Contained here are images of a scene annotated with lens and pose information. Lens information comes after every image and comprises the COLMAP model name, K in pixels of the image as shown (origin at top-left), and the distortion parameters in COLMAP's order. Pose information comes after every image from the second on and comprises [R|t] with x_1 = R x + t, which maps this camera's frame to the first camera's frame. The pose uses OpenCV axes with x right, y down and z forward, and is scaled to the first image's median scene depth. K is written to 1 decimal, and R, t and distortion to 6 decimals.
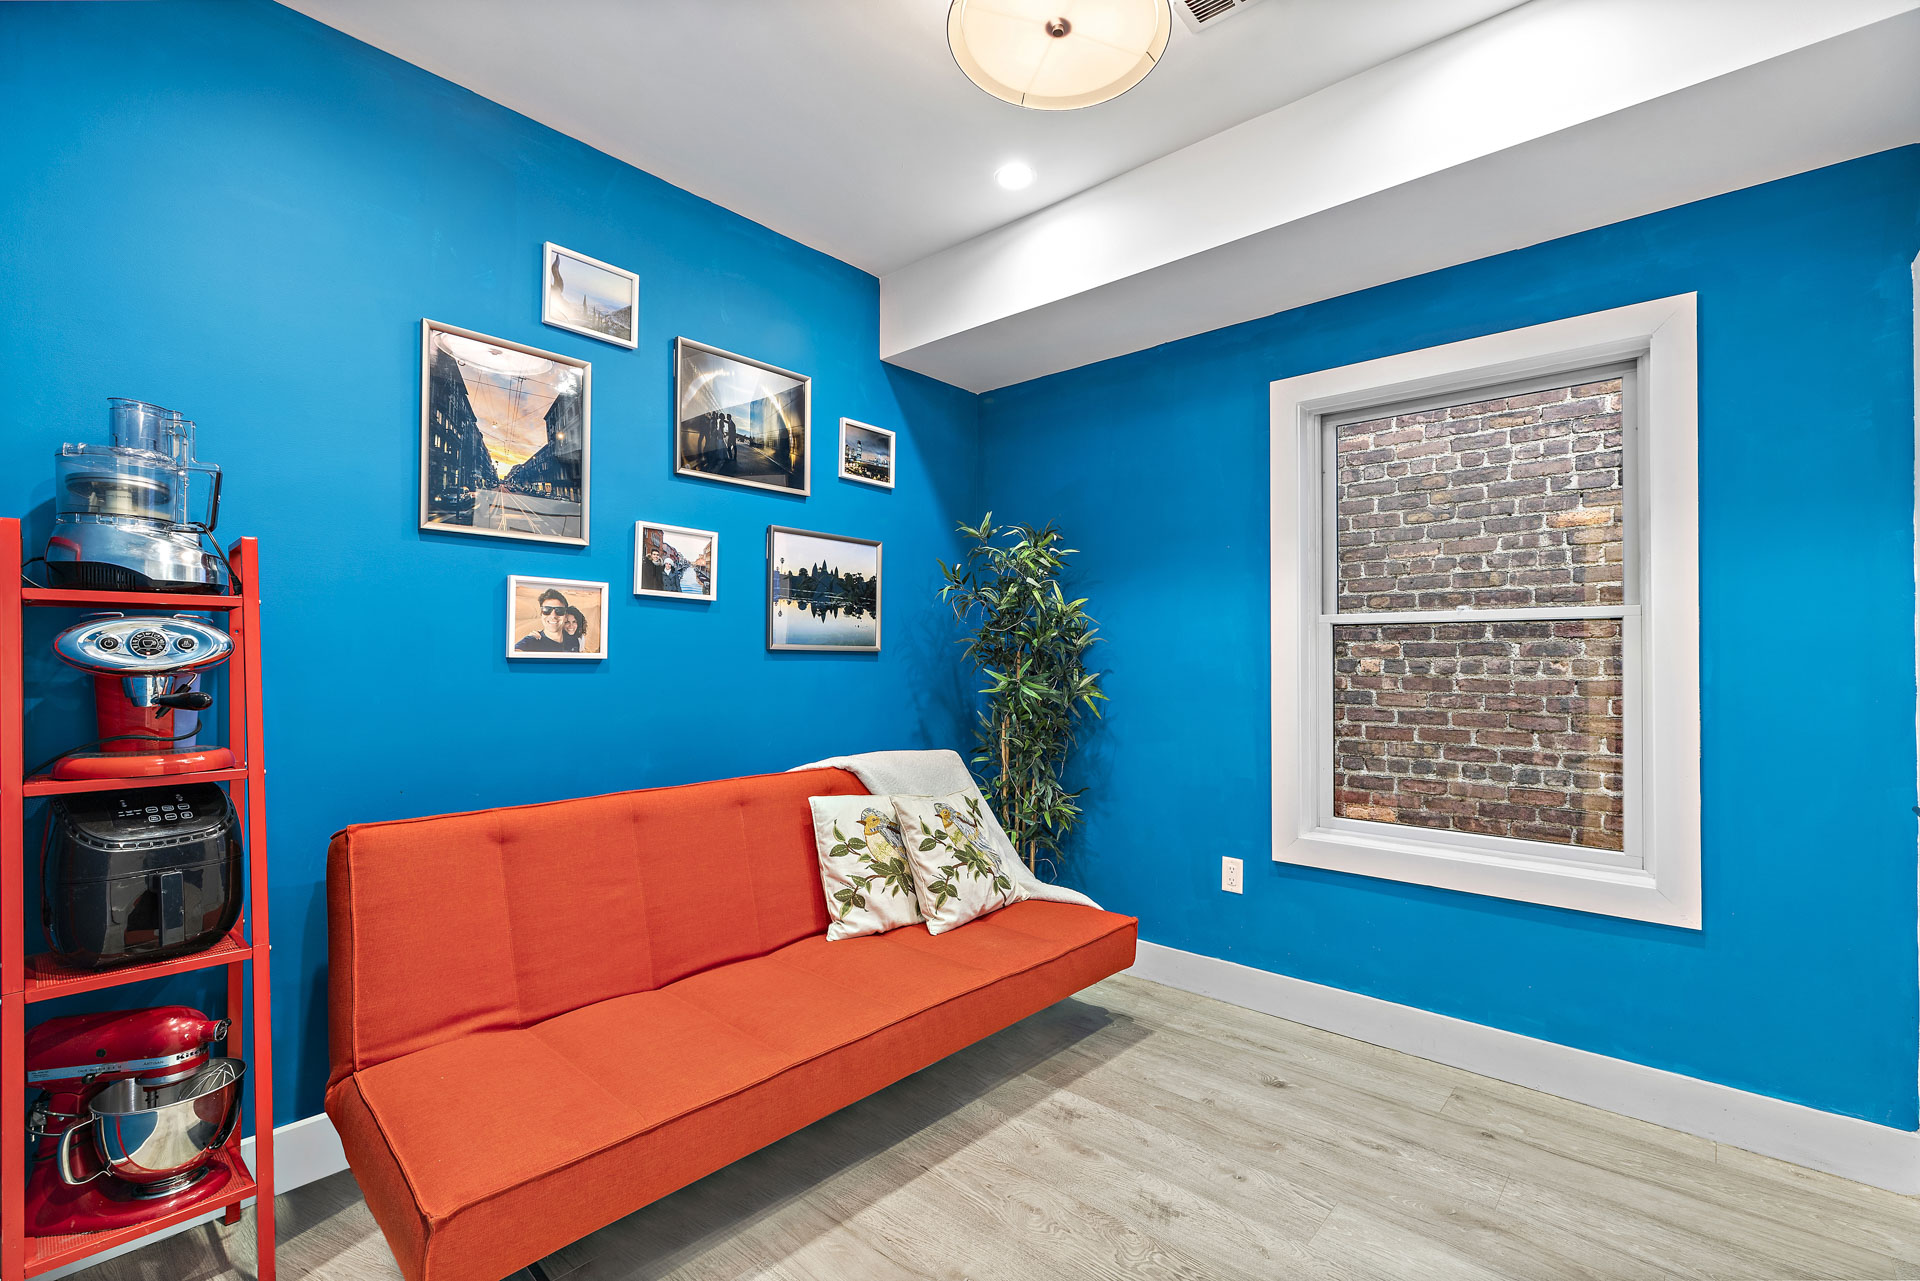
lens RADIAL K [[853.5, 0, 963.5], [0, 853.5, 647.9], [0, 0, 1]] dist [0.004029, 0.000137]
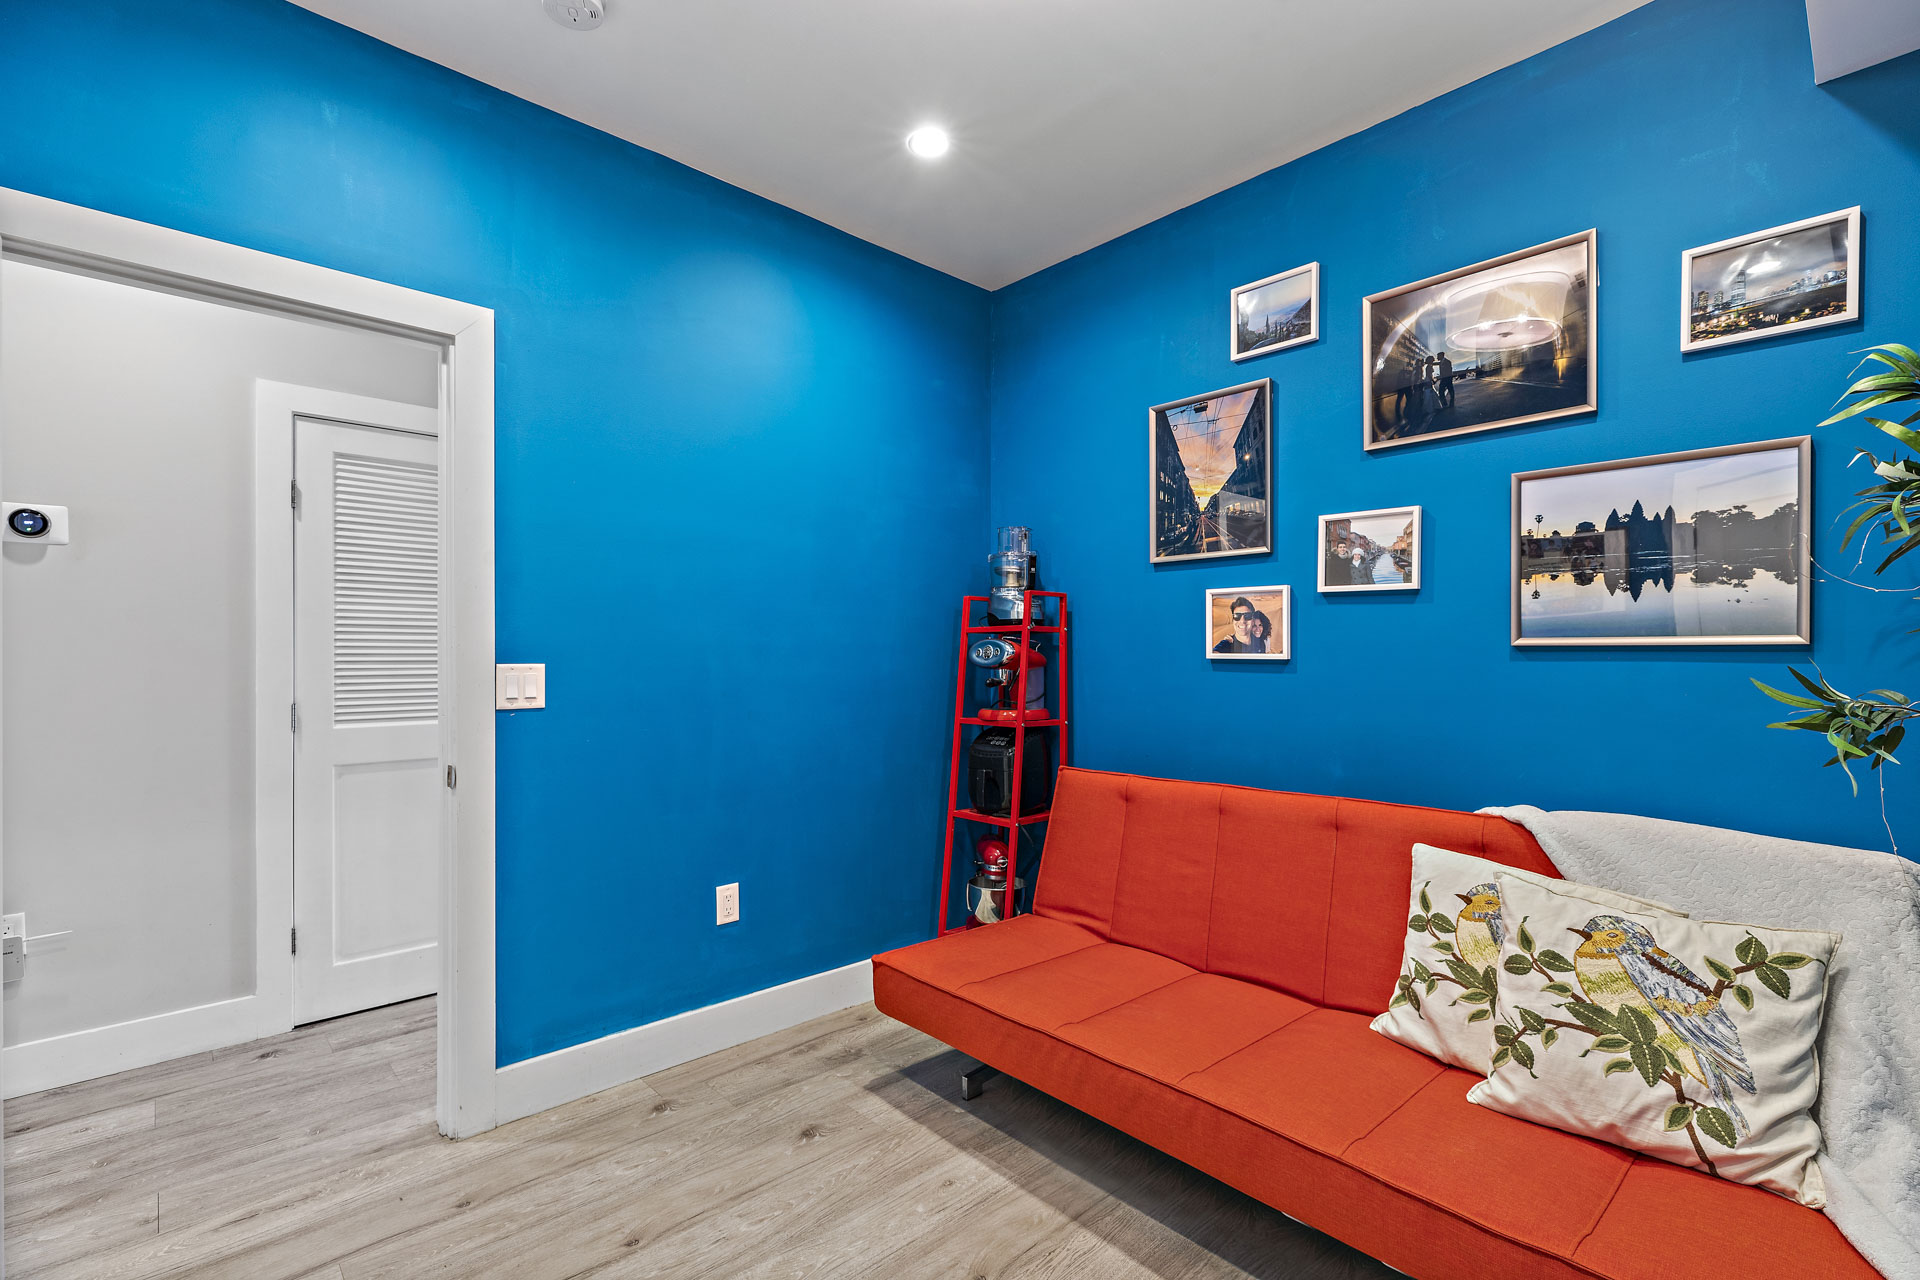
lens RADIAL K [[859.8, 0, 963.5], [0, 859.8, 658.0], [0, 0, 1]] dist [0.002391, 0.000154]
pose [[-0.089751, -0.003451, -0.995958, 0.619671], [0.015017, 0.999876, -0.004818, 0.009831], [0.995851, -0.015389, -0.089688, 0.684508]]
